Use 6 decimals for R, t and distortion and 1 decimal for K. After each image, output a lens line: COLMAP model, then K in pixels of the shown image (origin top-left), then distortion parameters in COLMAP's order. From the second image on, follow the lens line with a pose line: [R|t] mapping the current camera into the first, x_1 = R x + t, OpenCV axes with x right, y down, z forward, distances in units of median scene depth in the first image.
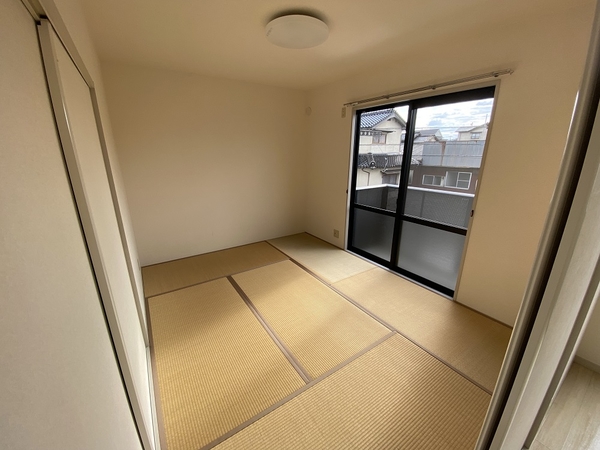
lens RADIAL K [[246.8, 0, 300.0], [0, 246.8, 225.0], [0, 0, 1]] dist [-0.000061, -0.000119]
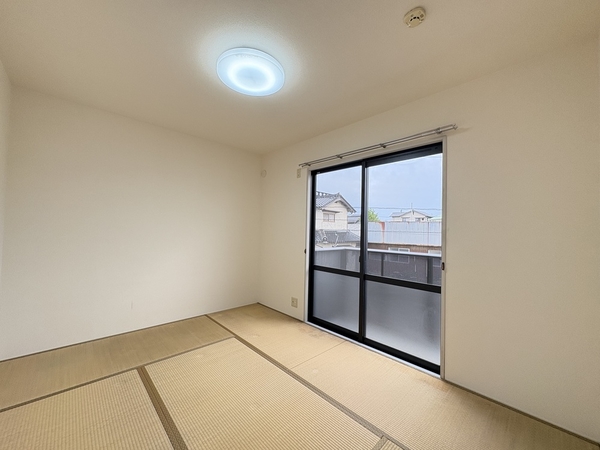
lens RADIAL K [[241.8, 0, 300.0], [0, 241.8, 225.0], [0, 0, 1]] dist [0.020396, 0.000011]
pose [[0.983739, 0.023080, 0.178115, 0.009384], [0.032069, 0.953200, -0.300635, 0.037498], [-0.176718, 0.301459, 0.936960, 0.130232]]
